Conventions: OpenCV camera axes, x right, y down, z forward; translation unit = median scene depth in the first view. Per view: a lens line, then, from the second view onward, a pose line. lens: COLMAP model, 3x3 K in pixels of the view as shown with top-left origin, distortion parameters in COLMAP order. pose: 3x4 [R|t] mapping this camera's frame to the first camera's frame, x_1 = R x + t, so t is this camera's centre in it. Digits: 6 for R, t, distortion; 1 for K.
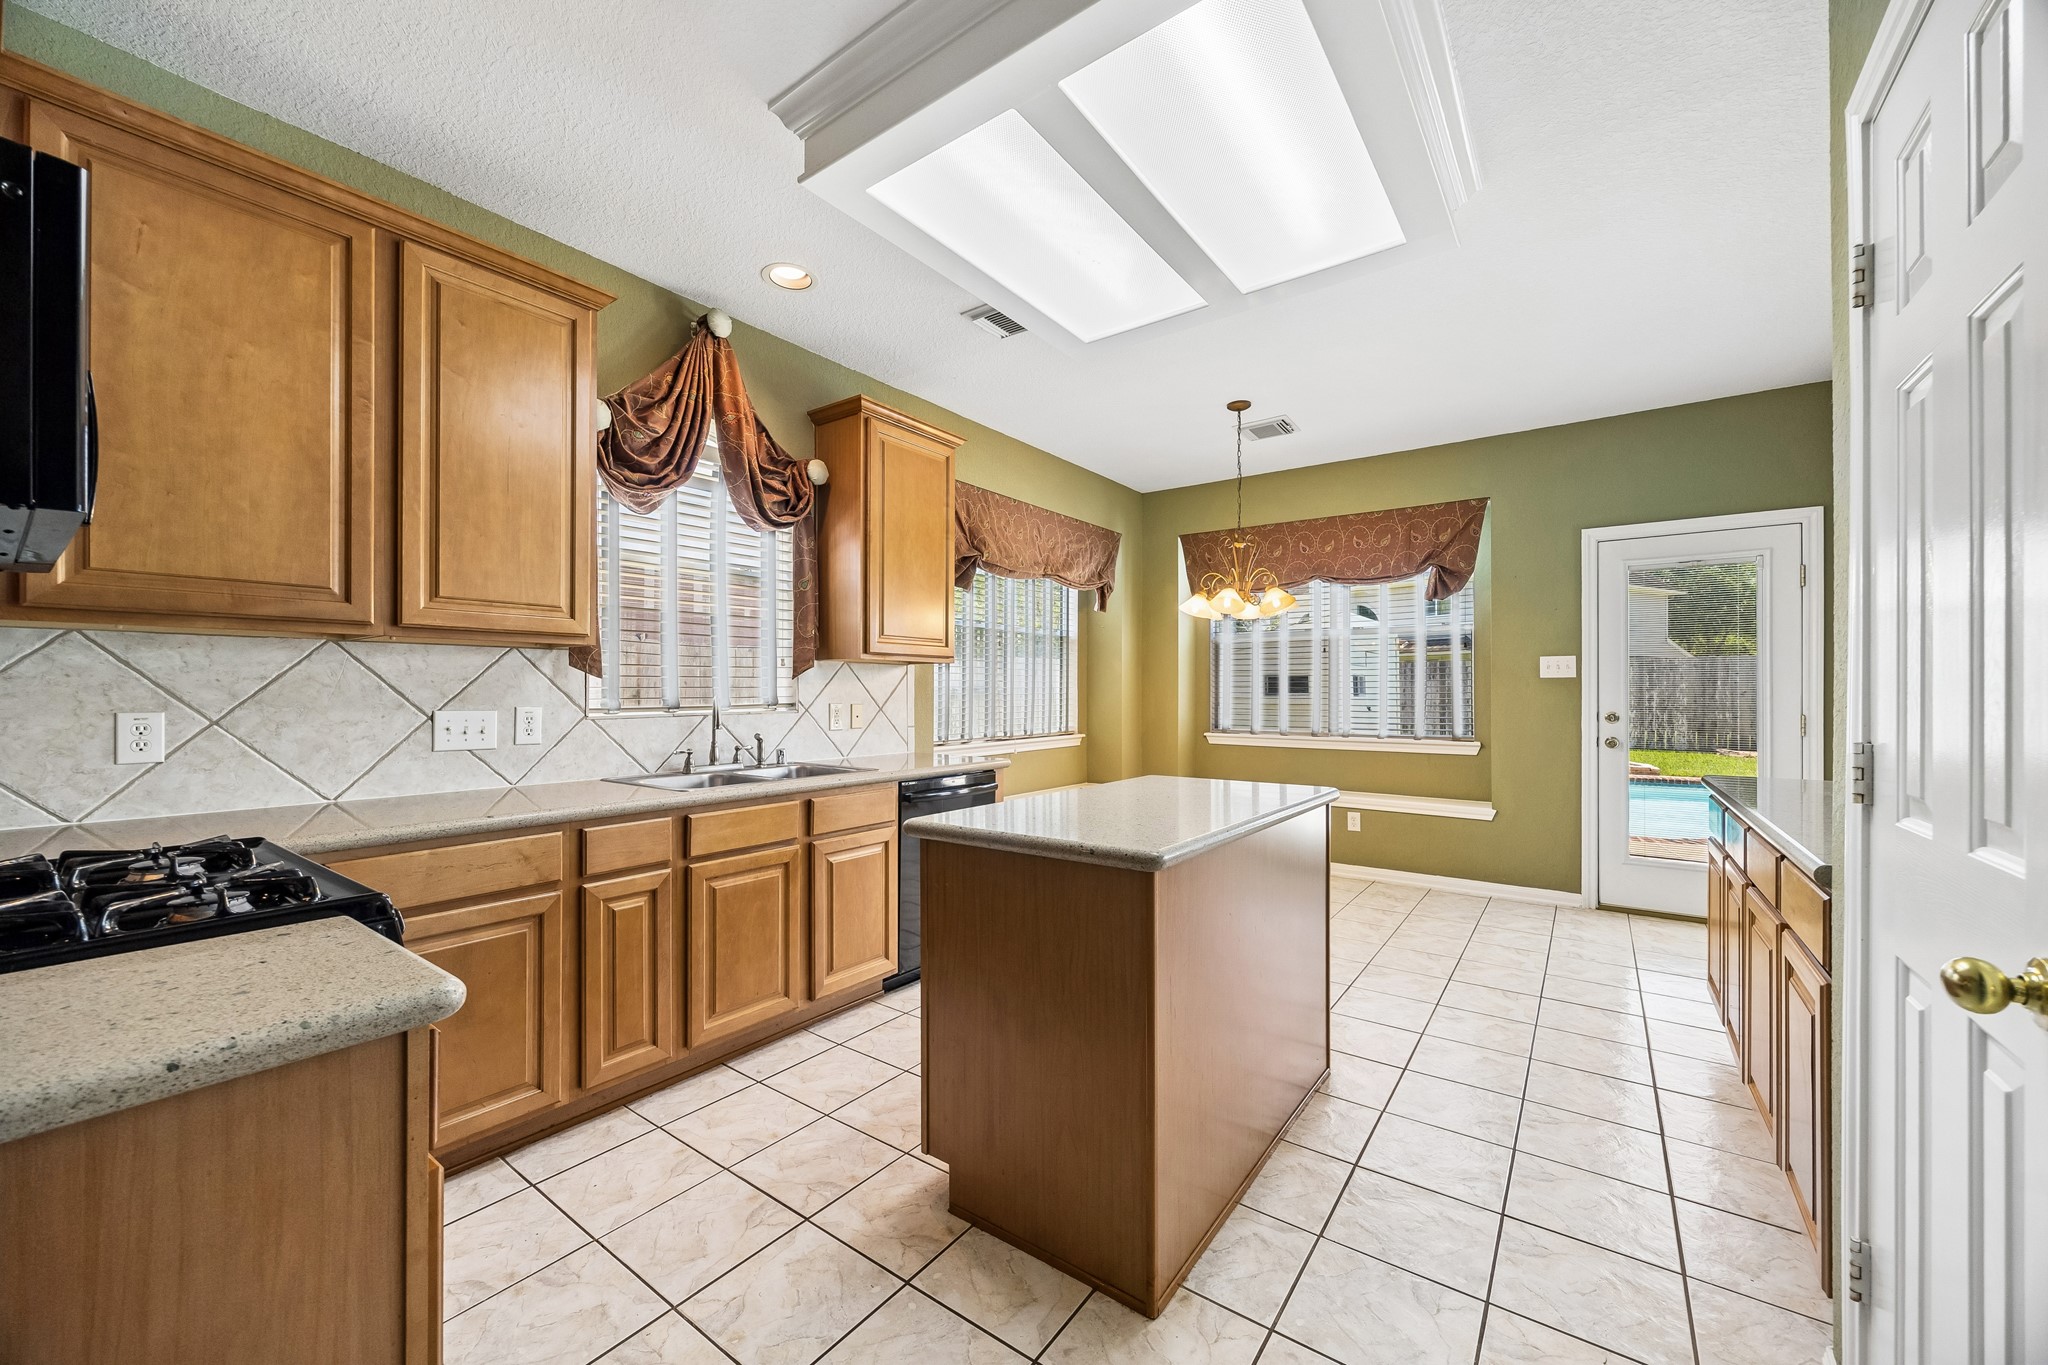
lens RADIAL K [[784.9, 0, 1016.6], [0, 784.9, 676.1], [0, 0, 1]] dist [-0.002666, -0.000175]
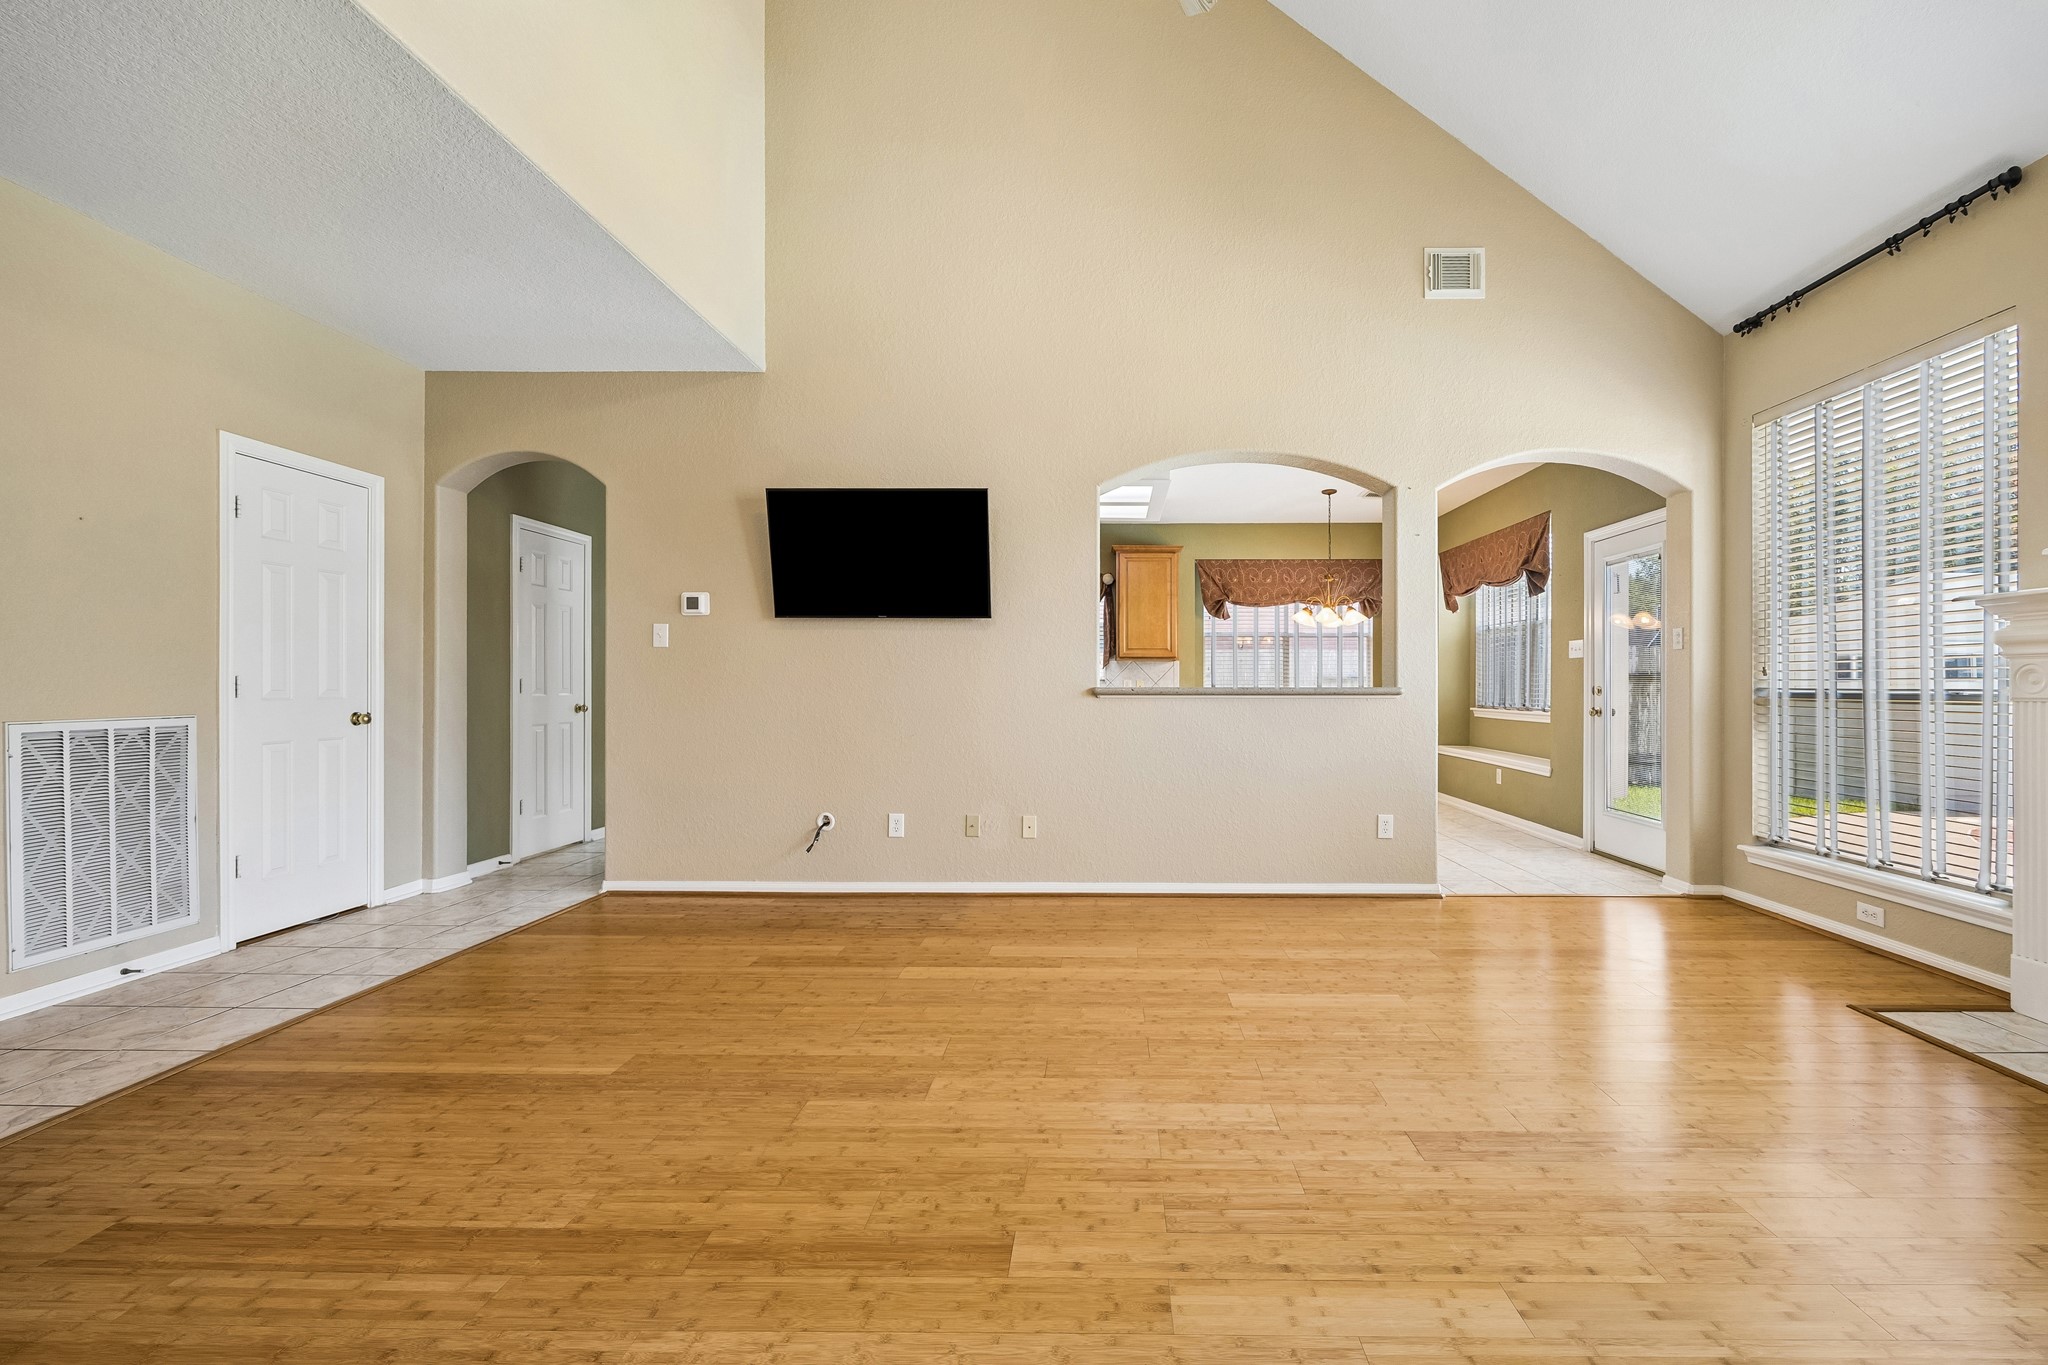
lens RADIAL K [[817.5, 0, 1105.7], [0, 817.5, 686.1], [0, 0, 1]] dist [-0.002150, -0.000026]
pose [[0.583767, 0.004050, -0.811911, 1.201168], [0.007610, 0.999916, 0.010459, 0.024167], [0.811886, -0.012285, 0.583687, -0.288845]]
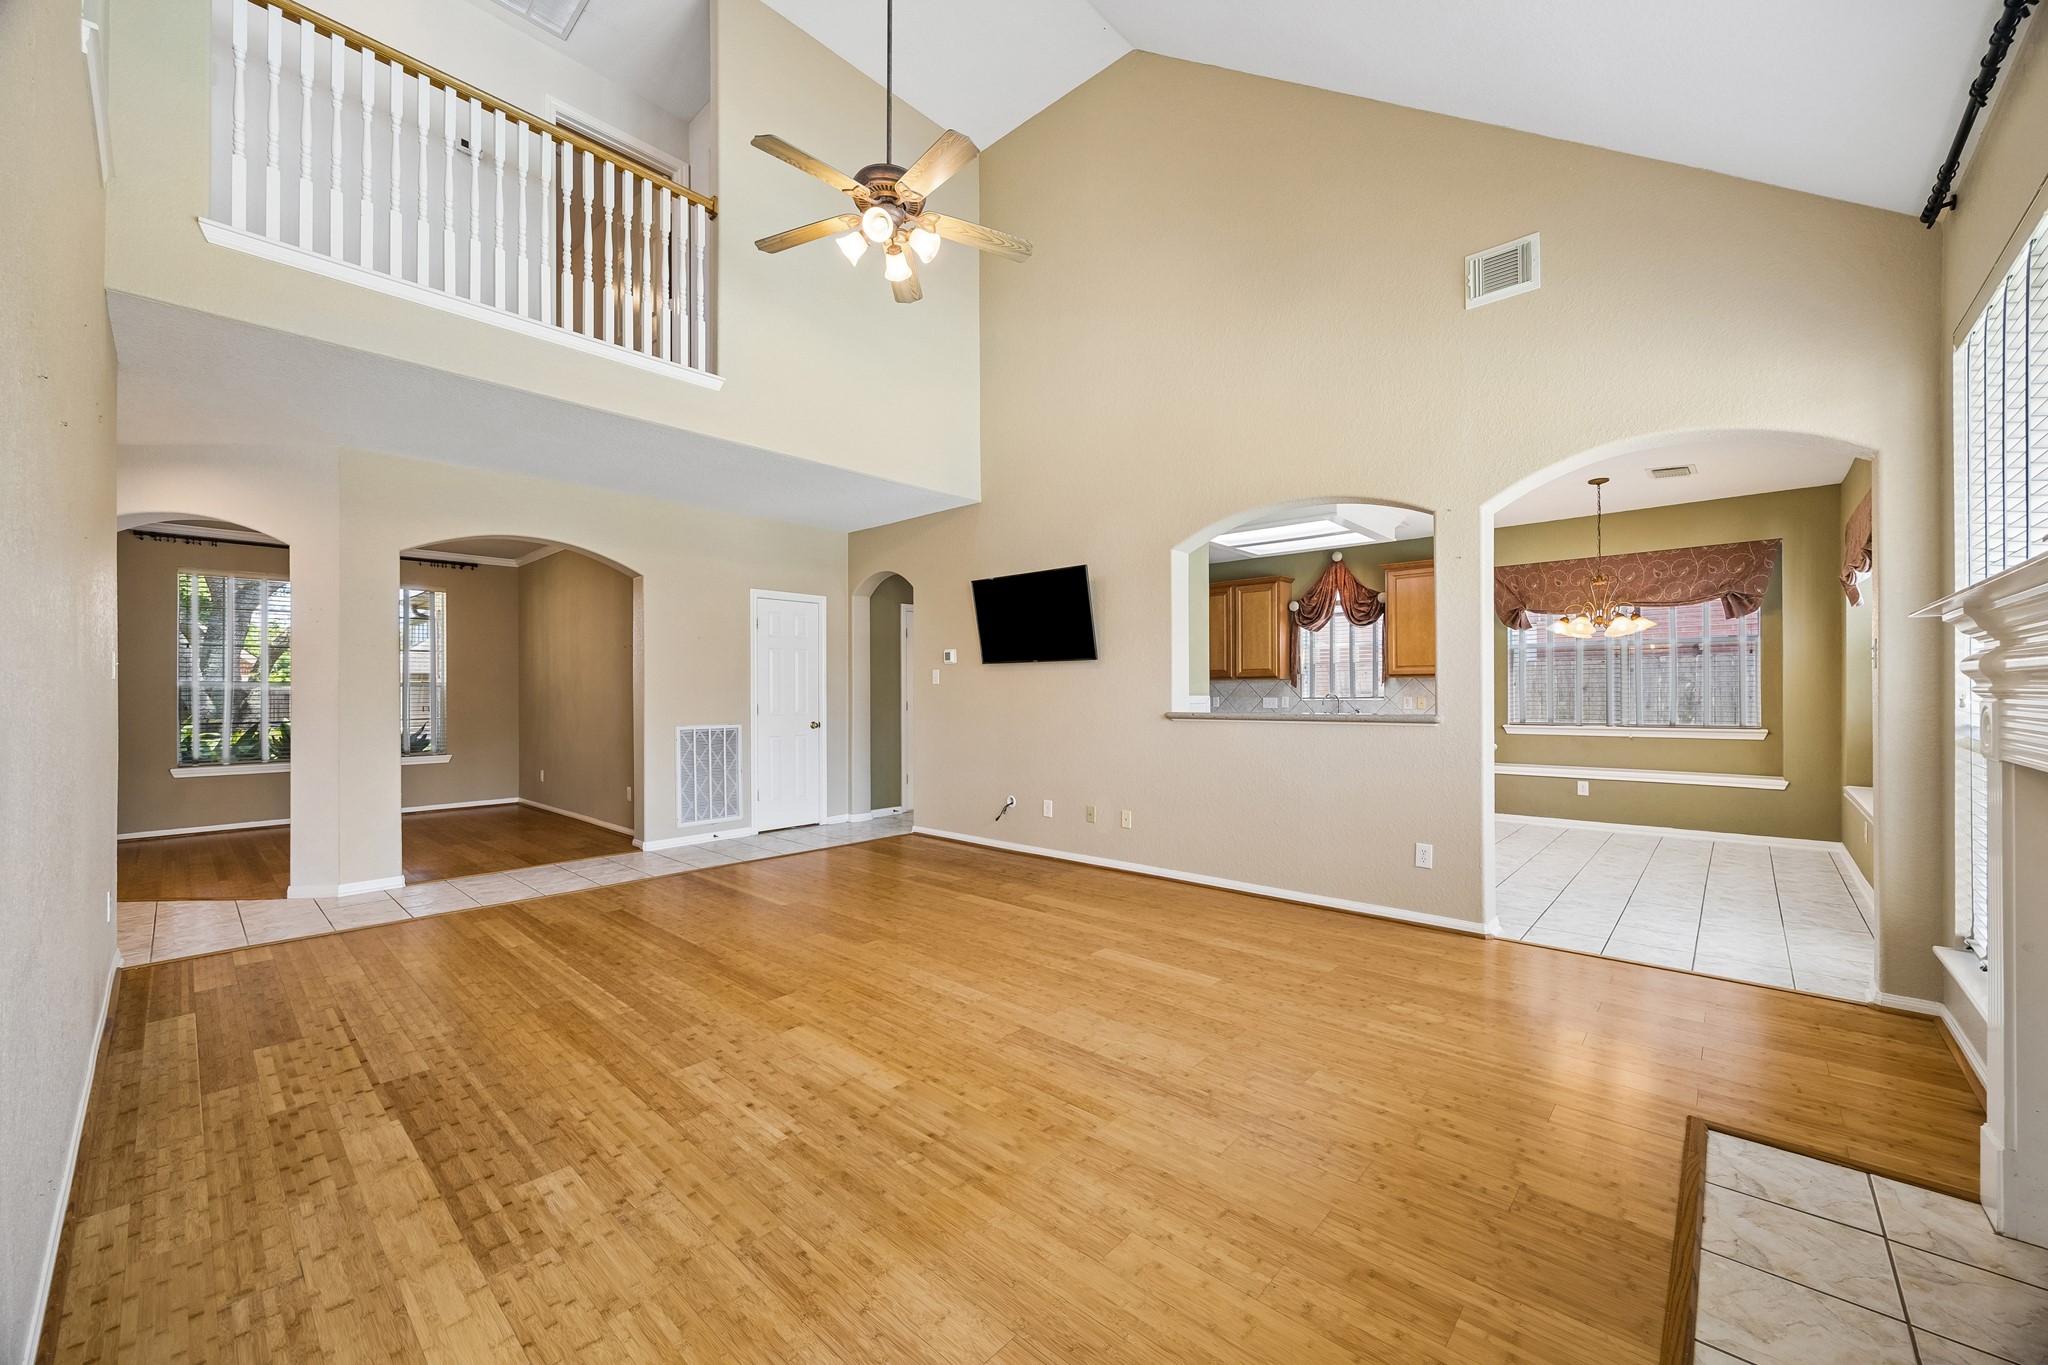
lens RADIAL K [[783.9, 0, 1033.7], [0, 783.9, 694.1], [0, 0, 1]] dist [-0.004469, 0.000037]
pose [[-0.104789, 0.005752, -0.994478, 1.536809], [0.018768, 0.999817, 0.003805, 0.003226], [0.994317, -0.018265, -0.104878, 0.143916]]
